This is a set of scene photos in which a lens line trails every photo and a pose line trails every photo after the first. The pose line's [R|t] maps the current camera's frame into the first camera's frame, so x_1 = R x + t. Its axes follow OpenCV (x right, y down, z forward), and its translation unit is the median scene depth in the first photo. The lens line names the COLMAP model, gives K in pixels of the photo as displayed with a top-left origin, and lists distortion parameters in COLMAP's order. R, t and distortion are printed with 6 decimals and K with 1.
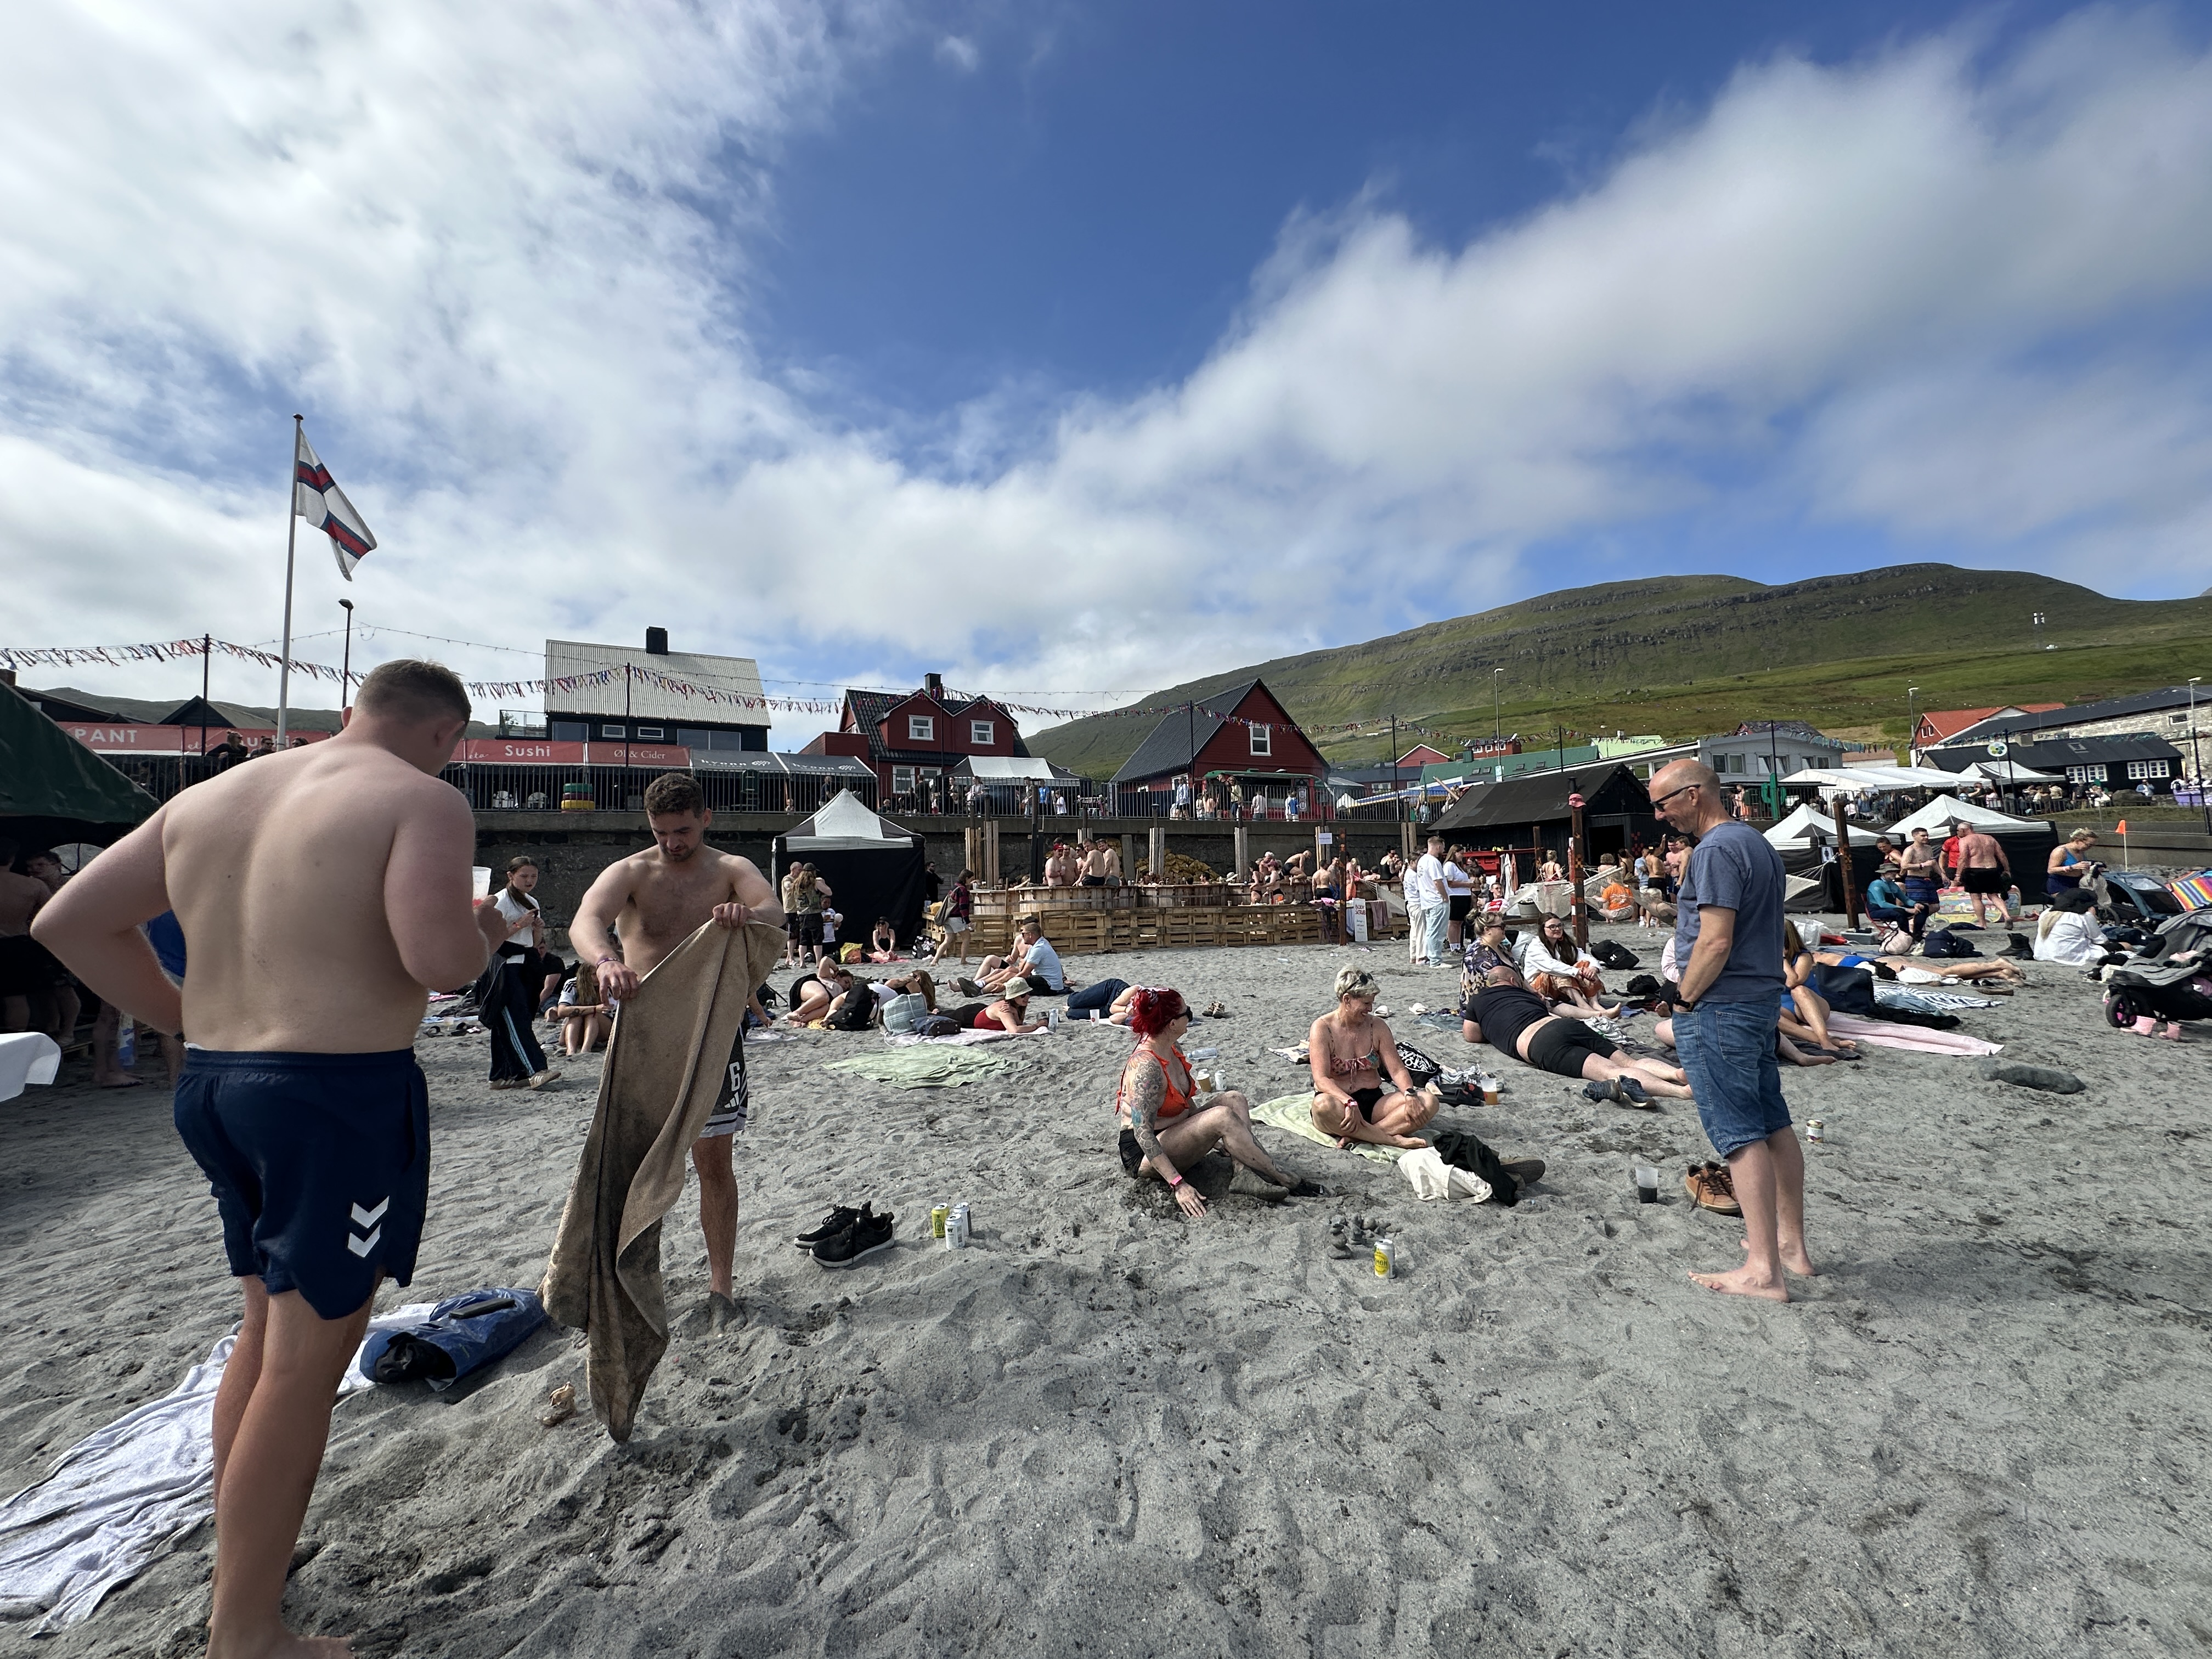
lens RADIAL K [[882.6, 0, 1102.7], [0, 882.6, 828.4], [0, 0, 1]] dist [-0.000842, -0.000274]
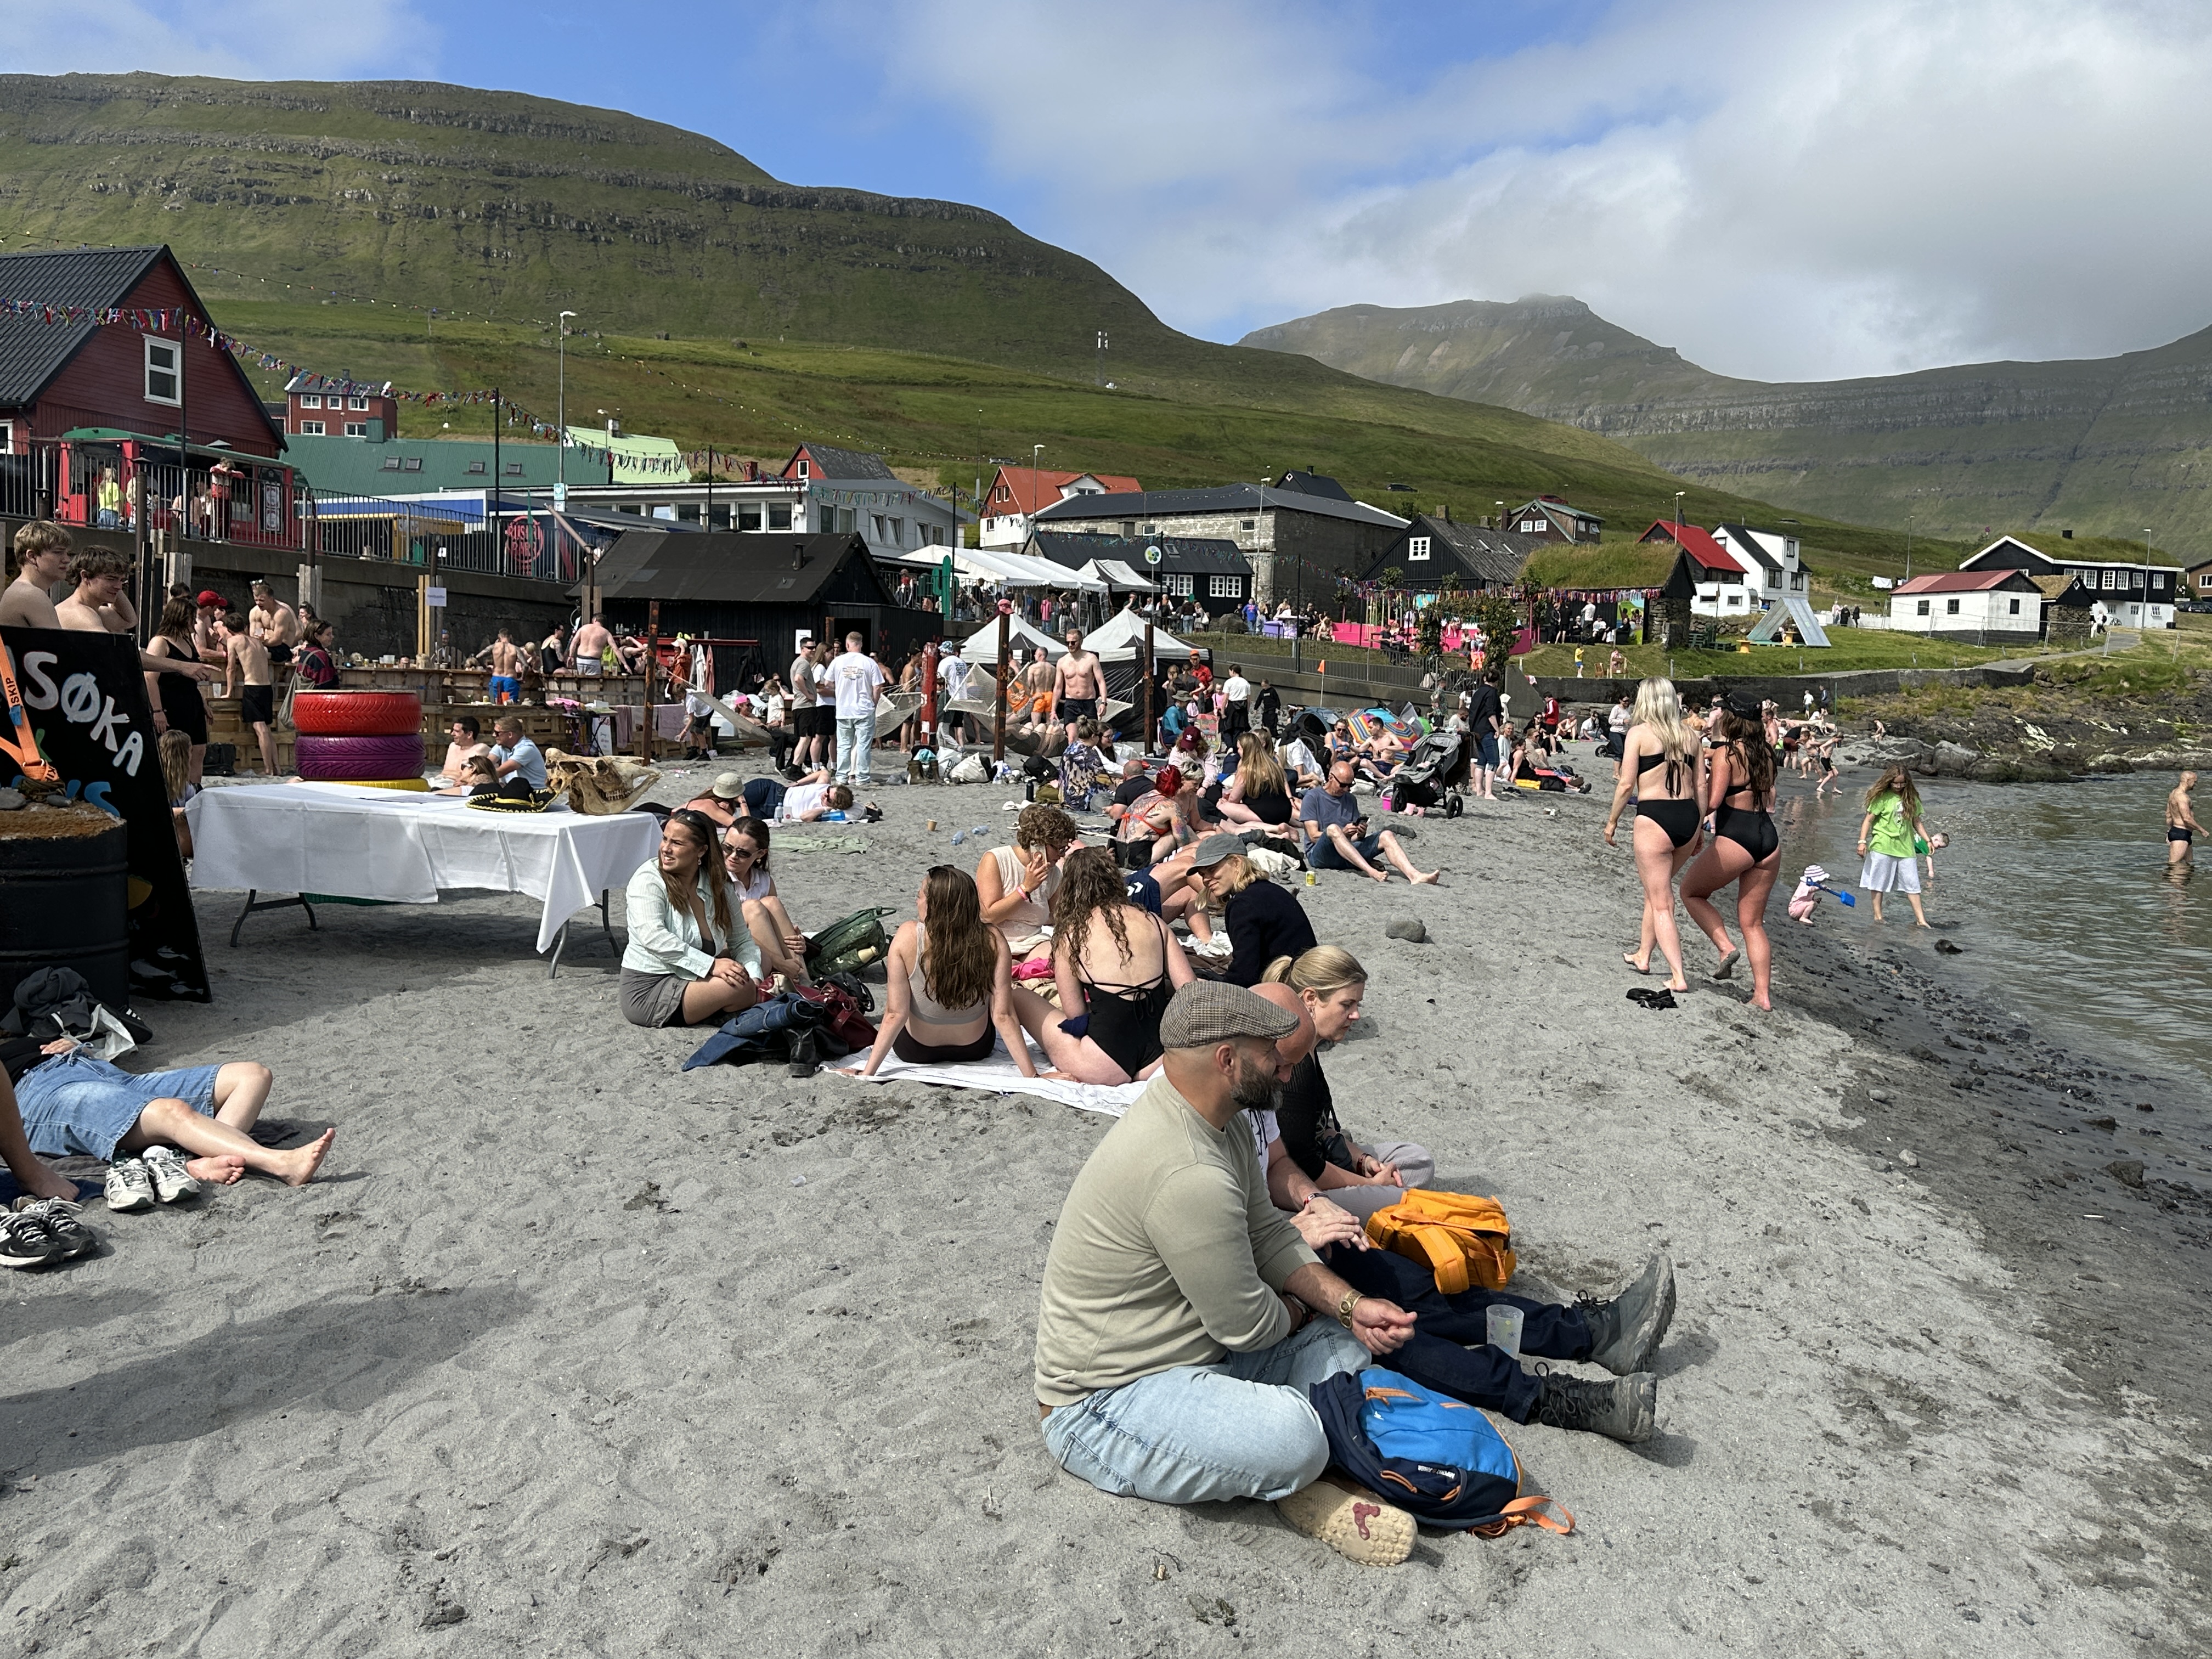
lens RADIAL K [[1842.5, 0, 1106.0], [0, 1842.5, 829.5], [0, 0, 1]] dist [0.193921, -0.392519]
pose [[0.662992, -0.010840, 0.748548, -1.694480], [-0.094177, 0.990744, 0.097760, 0.001030], [-0.742679, -0.135310, 0.655834, -0.755108]]
